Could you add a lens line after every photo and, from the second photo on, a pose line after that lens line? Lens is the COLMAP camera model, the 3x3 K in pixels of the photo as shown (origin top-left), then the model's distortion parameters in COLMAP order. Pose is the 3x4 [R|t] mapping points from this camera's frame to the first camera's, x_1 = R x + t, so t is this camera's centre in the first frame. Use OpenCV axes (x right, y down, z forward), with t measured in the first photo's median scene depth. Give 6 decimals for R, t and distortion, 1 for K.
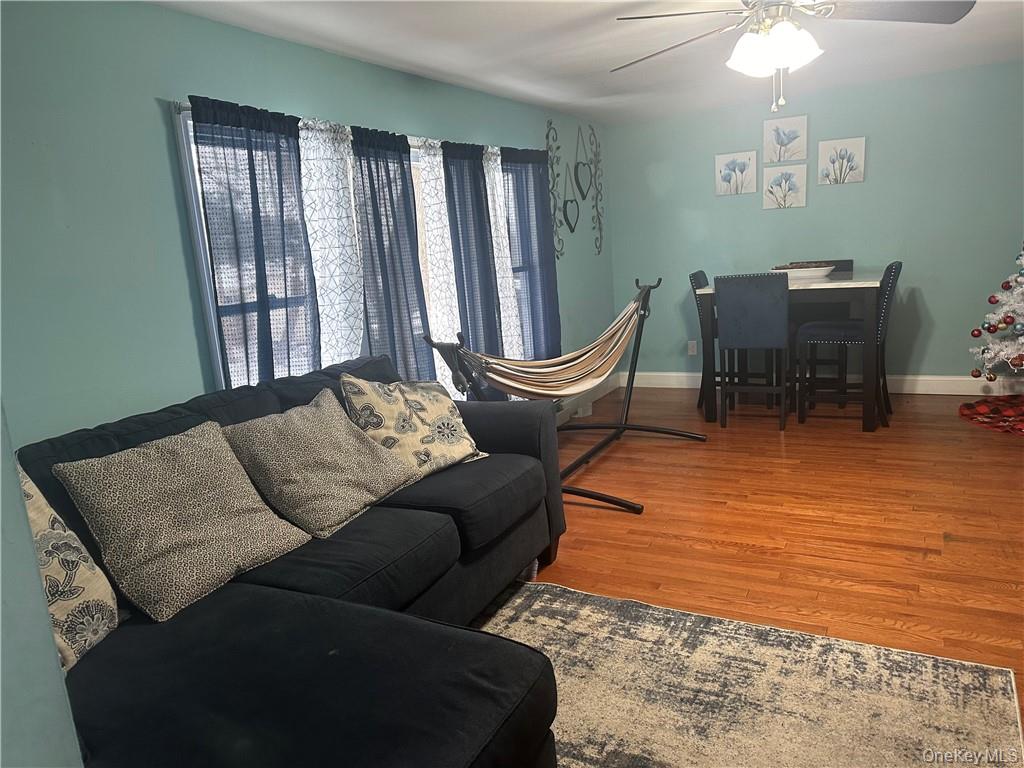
lens RADIAL K [[720.4, 0, 533.2], [0, 720.4, 385.8], [0, 0, 1]] dist [0.052057, -0.057658]
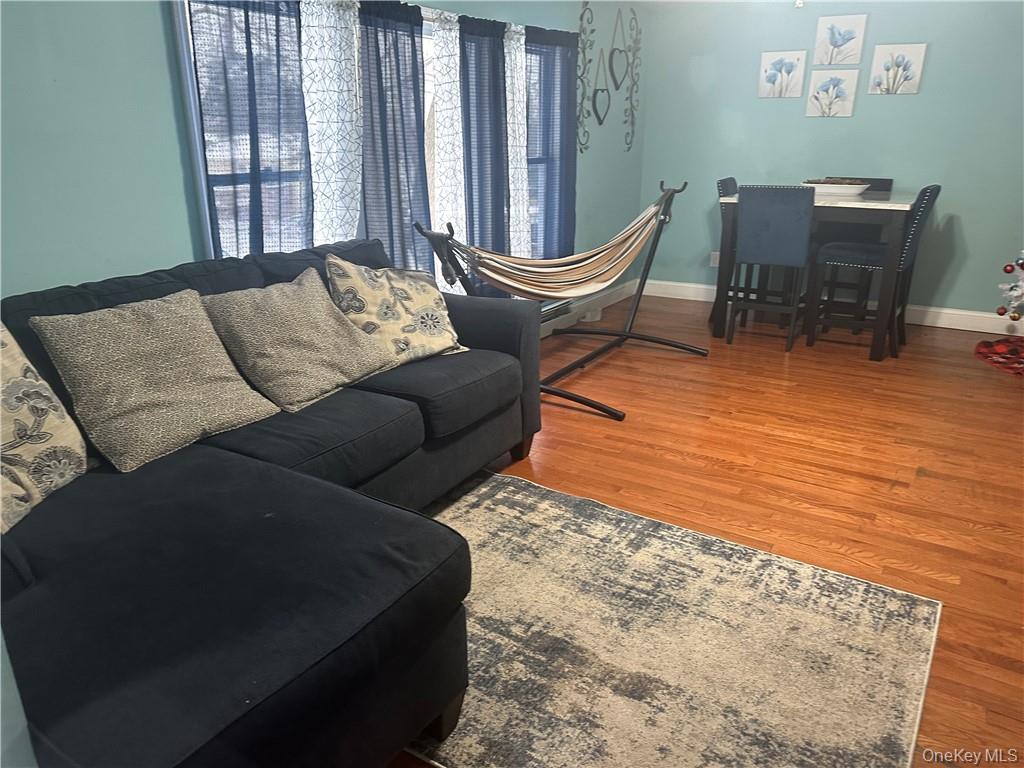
lens RADIAL K [[719.3, 0, 527.0], [0, 719.3, 381.7], [0, 0, 1]] dist [0.114215, -0.164987]
pose [[0.994506, 0.094236, -0.045586, 0.069656], [-0.087275, 0.986852, 0.136037, -0.003600], [0.057807, -0.131311, 0.989654, -0.008354]]
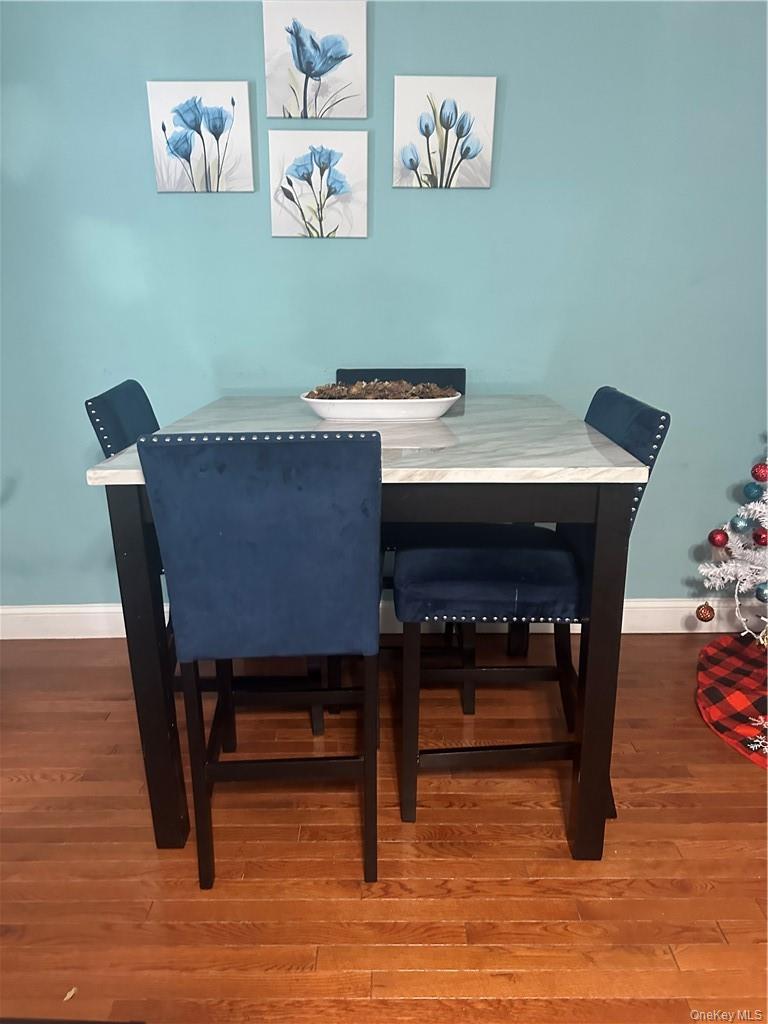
lens RADIAL K [[719.3, 0, 376.5], [0, 719.3, 518.2], [0, 0, 1]] dist [0.114215, -0.164987]
pose [[0.888933, -0.076152, 0.451663, 0.346292], [0.033375, 0.994230, 0.101943, -0.252388], [-0.456820, -0.075546, 0.886345, 1.211595]]
